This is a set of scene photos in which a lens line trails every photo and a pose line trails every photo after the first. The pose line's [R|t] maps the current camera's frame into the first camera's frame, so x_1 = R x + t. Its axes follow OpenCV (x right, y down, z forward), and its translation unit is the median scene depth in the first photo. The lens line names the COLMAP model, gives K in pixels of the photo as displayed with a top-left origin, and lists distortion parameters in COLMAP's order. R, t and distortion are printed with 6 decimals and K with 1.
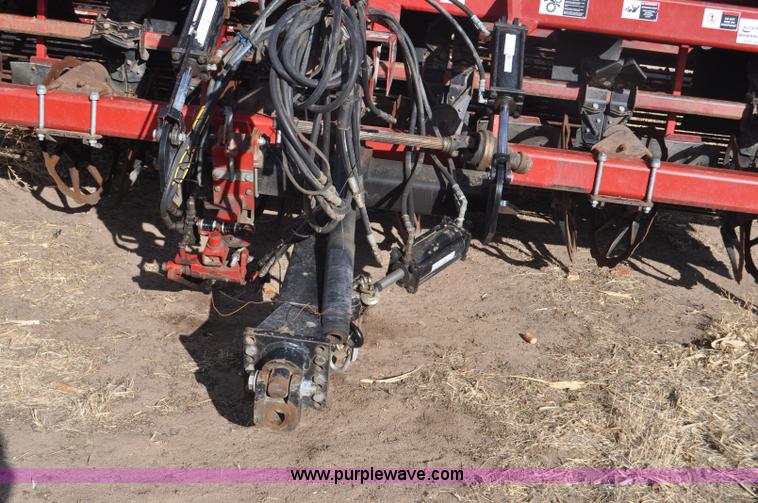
lens RADIAL K [[985.9, 0, 379.0], [0, 985.9, 251.5], [0, 0, 1]] dist [-0.030768, 0.002219]
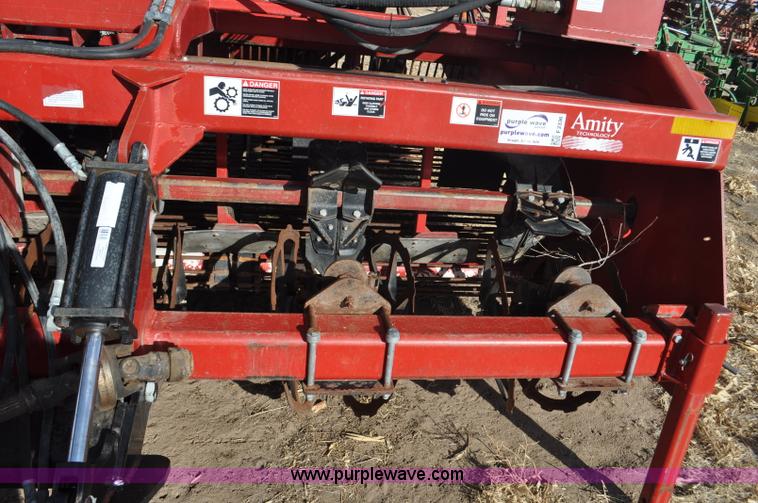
lens RADIAL K [[597.9, 0, 390.4], [0, 597.9, 249.1], [0, 0, 1]] dist [-0.079138, 0.002939]
pose [[0.978914, -0.086856, 0.184890, 0.203552], [0.062205, 0.988865, 0.135191, -0.200564], [-0.194573, -0.120839, 0.973416, 0.590707]]
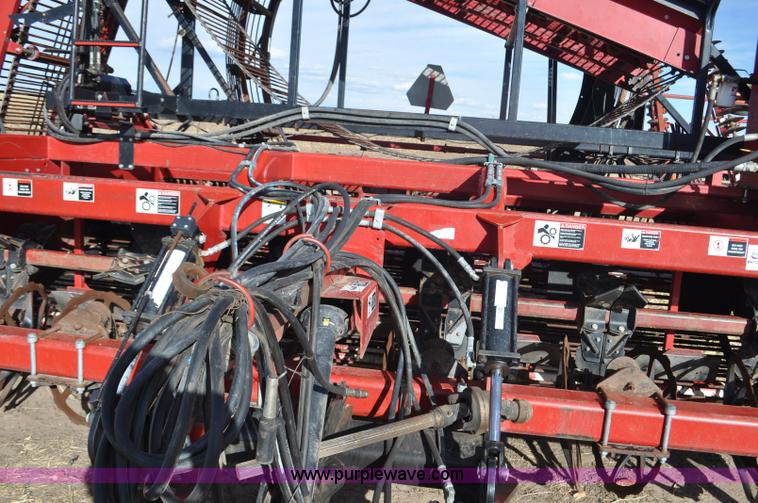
lens RADIAL K [[622.4, 0, 392.6], [0, 622.4, 252.8], [0, 0, 1]] dist [-0.074691, 0.002769]
pose [[0.997027, -0.030635, -0.070702, 0.069968], [0.020749, 0.990416, -0.136548, -0.157176], [0.074207, 0.134675, 0.988107, 0.400696]]
